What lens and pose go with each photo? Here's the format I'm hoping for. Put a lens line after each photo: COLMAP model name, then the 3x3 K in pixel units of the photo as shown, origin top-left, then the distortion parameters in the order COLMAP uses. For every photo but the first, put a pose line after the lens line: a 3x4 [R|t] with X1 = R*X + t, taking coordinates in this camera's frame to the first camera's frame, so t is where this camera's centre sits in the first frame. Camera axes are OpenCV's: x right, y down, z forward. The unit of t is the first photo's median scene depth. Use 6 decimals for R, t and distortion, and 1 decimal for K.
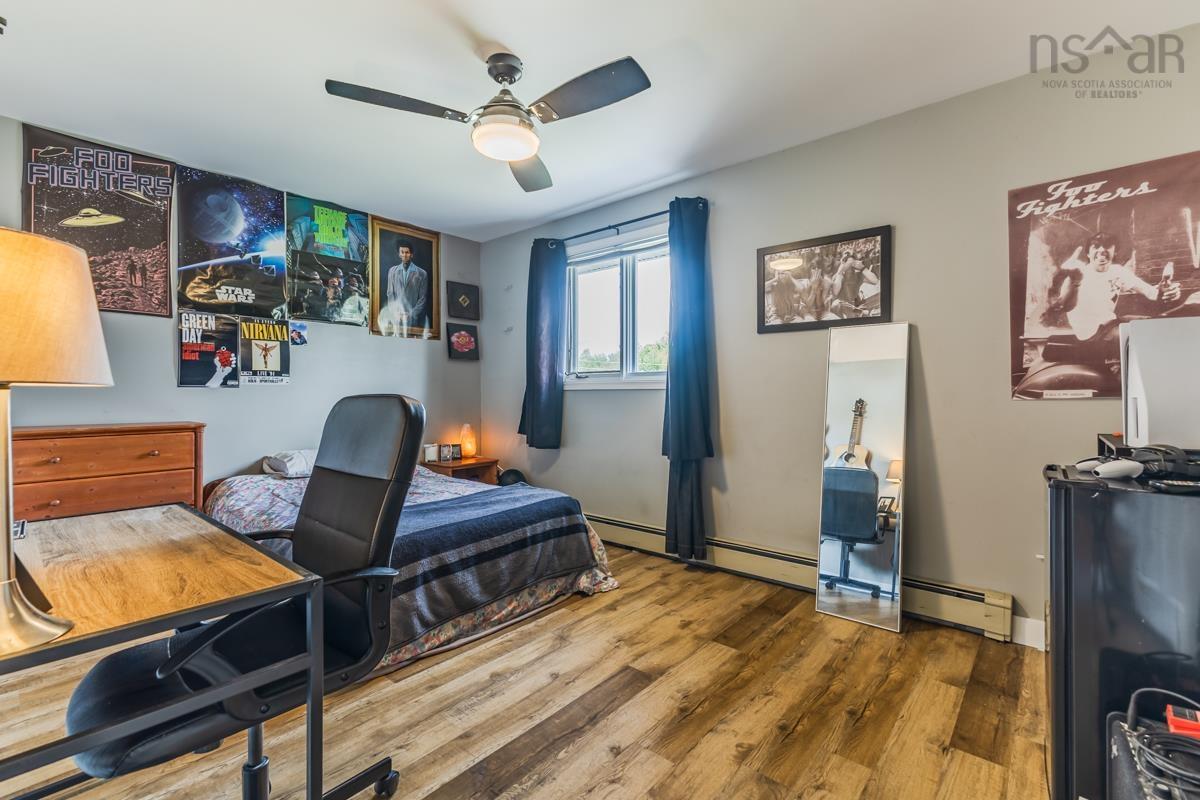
lens RADIAL K [[528.5, 0, 604.6], [0, 528.5, 388.8], [0, 0, 1]] dist [0.000606, -0.000074]
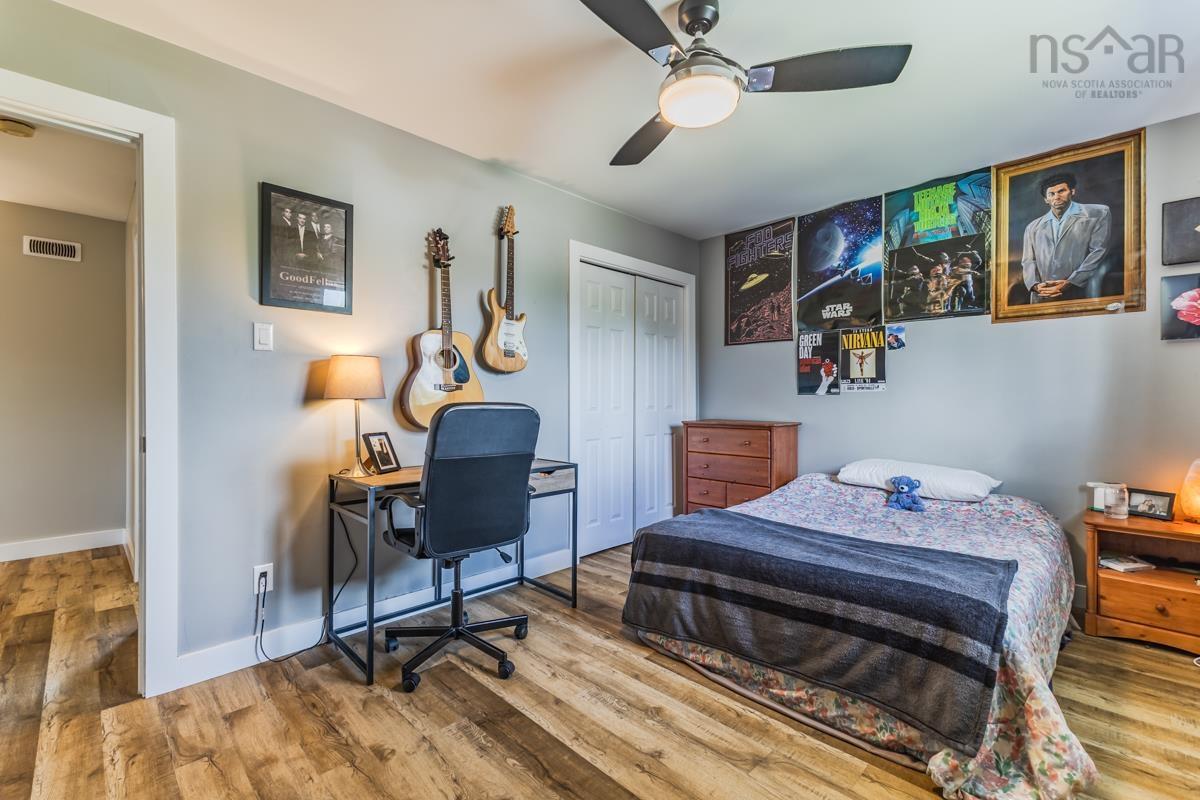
lens RADIAL K [[513.2, 0, 598.5], [0, 513.2, 395.4], [0, 0, 1]] dist [0.011399, -0.004907]
pose [[-0.089257, -0.005242, -0.995995, 0.422890], [0.007428, 0.999955, -0.005929, 0.001672], [0.995981, -0.007928, -0.089214, 0.601274]]
